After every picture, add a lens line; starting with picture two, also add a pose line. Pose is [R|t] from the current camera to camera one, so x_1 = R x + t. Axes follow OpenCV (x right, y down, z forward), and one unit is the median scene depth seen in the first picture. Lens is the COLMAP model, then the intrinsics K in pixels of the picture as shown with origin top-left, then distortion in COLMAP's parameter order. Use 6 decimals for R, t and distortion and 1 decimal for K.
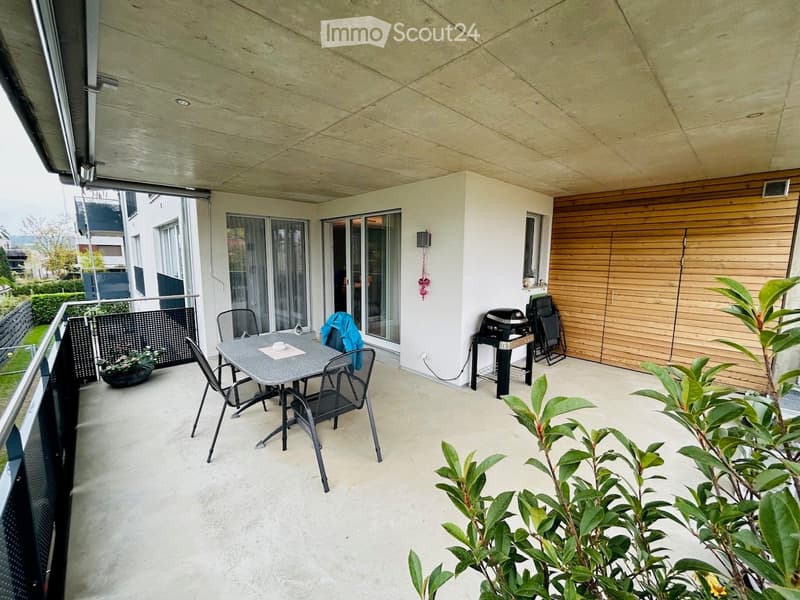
lens RADIAL K [[325.4, 0, 399.2], [0, 325.4, 299.0], [0, 0, 1]] dist [0.001481, 0.000027]
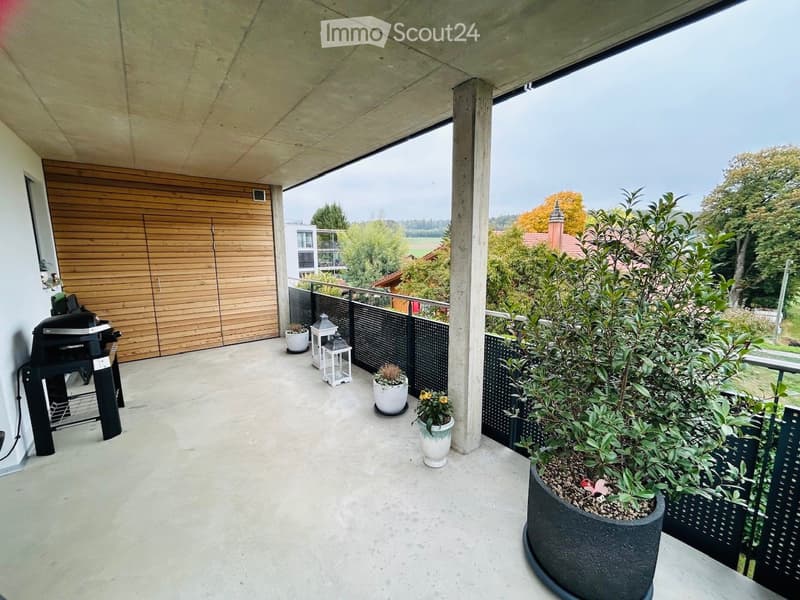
lens RADIAL K [[325.4, 0, 398.5], [0, 325.4, 298.8], [0, 0, 1]] dist [0.001481, 0.000027]
pose [[0.099614, -0.157845, 0.982427, -0.230705], [0.137375, 0.980064, 0.143536, -0.006159], [-0.985497, 0.120663, 0.119312, 0.215165]]
